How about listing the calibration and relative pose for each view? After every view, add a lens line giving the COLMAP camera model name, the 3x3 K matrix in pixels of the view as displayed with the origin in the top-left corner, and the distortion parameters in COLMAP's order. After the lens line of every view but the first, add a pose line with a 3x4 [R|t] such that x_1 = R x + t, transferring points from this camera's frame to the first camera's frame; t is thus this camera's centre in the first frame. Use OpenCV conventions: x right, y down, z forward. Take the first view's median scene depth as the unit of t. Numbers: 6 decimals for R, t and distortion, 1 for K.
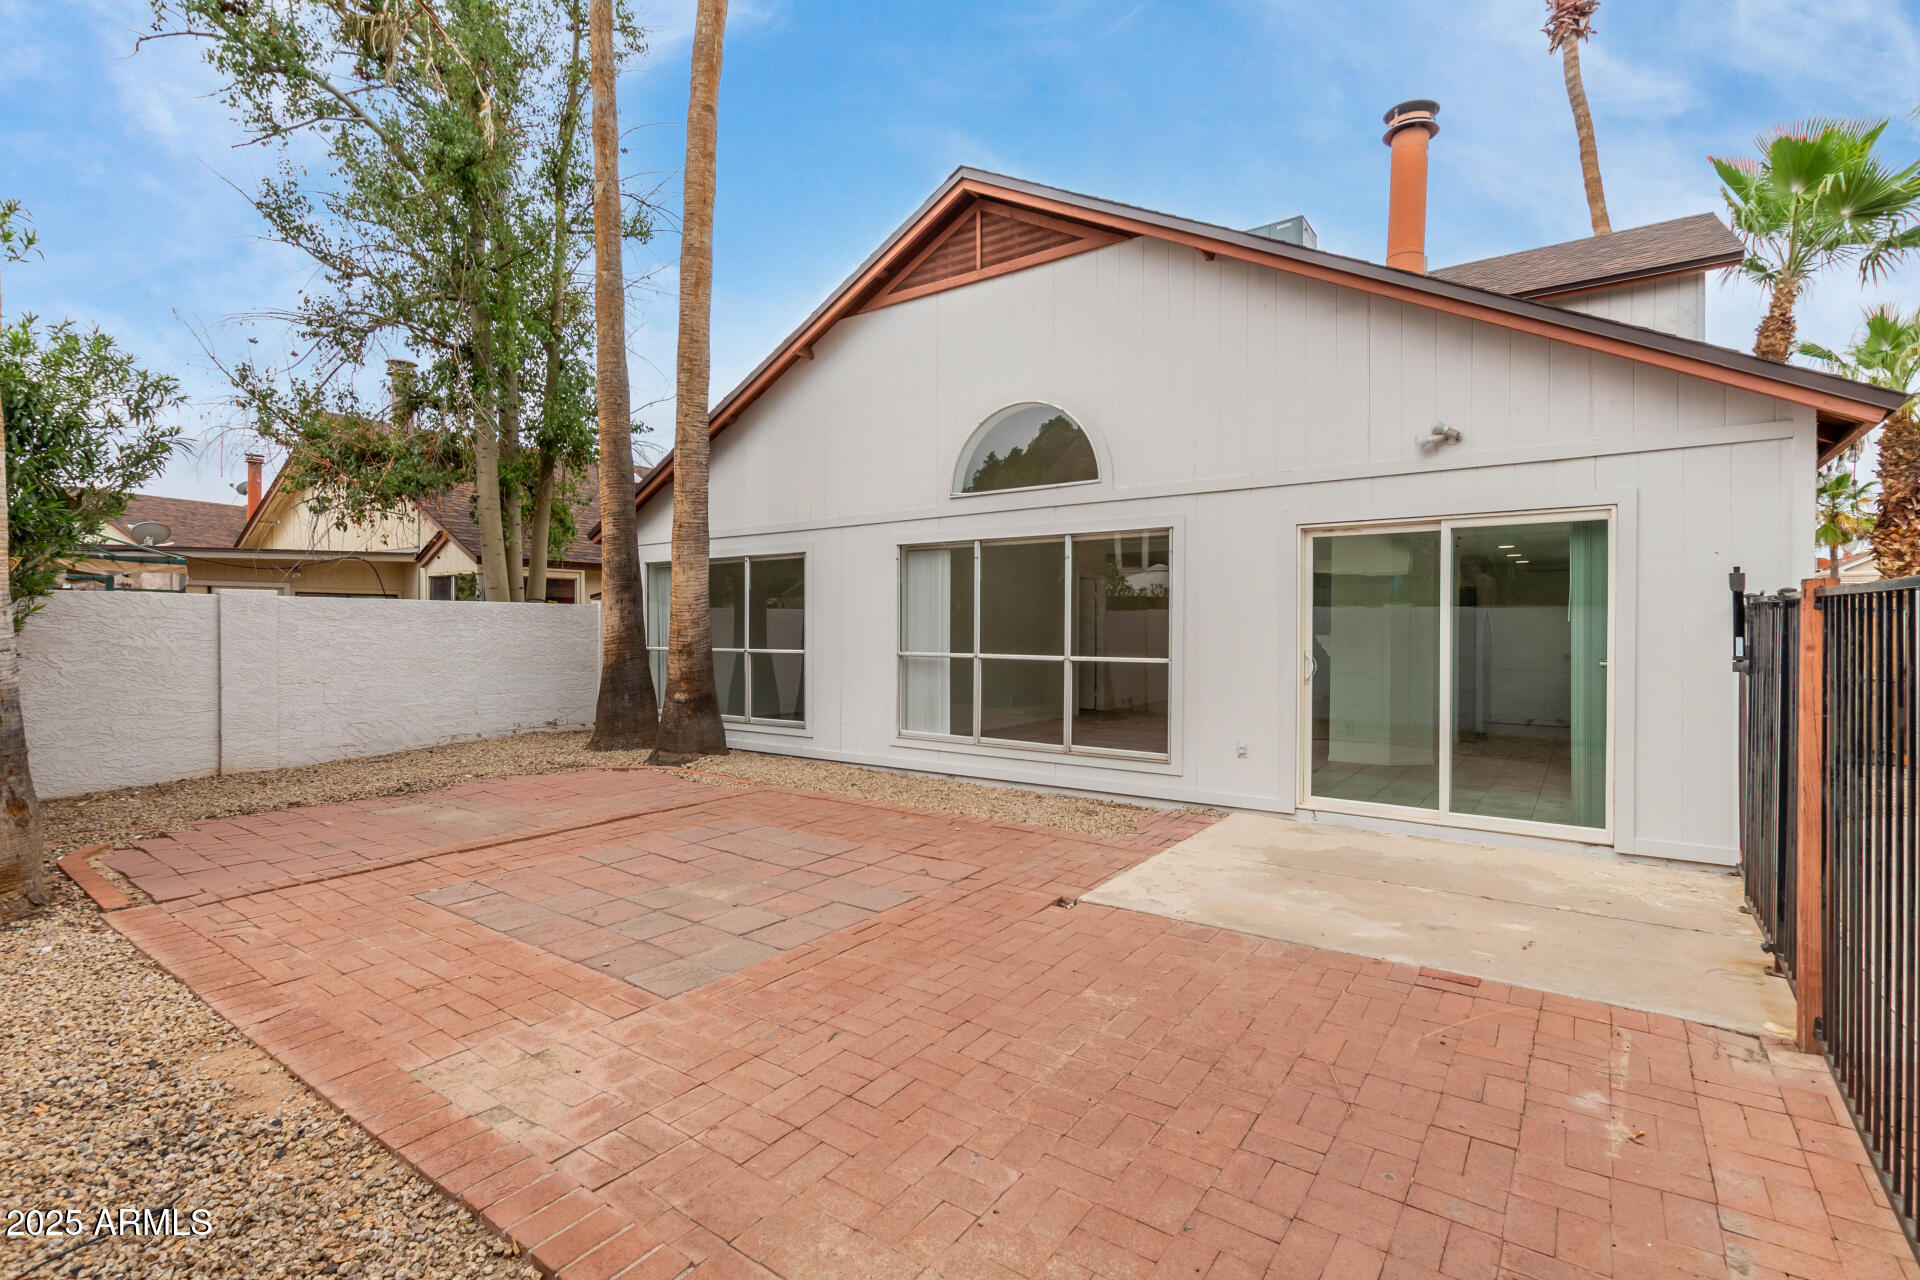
lens RADIAL K [[901.2, 0, 954.4], [0, 901.2, 635.2], [0, 0, 1]] dist [0.003624, -0.001177]
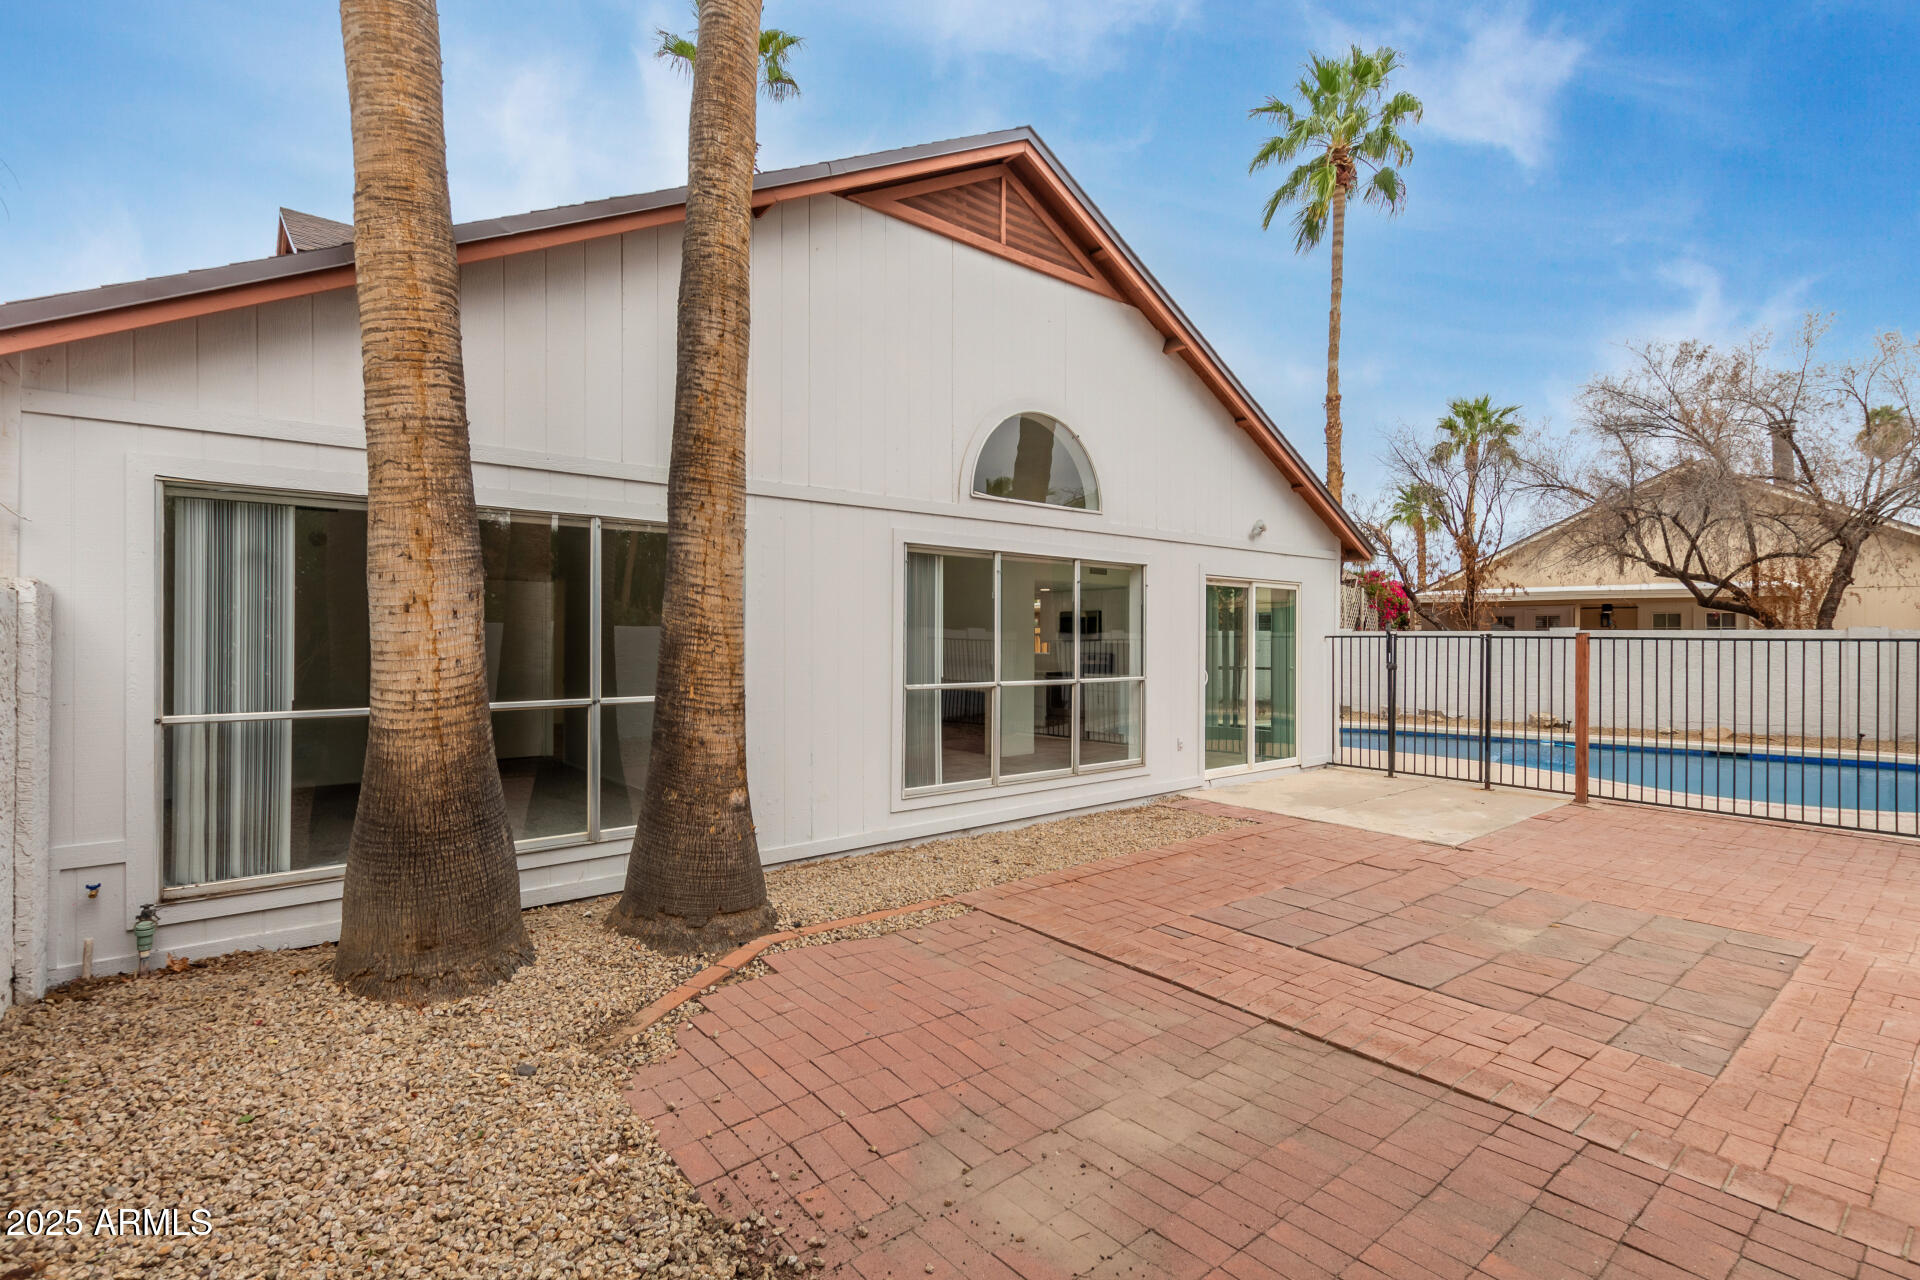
lens RADIAL K [[901.2, 0, 953.5], [0, 901.2, 634.2], [0, 0, 1]] dist [0.003624, -0.001177]
pose [[0.238043, 0.000137, 0.971255, -0.865610], [0.003390, 0.999994, -0.000972, -0.025666], [-0.971249, 0.003524, 0.238041, 0.865836]]
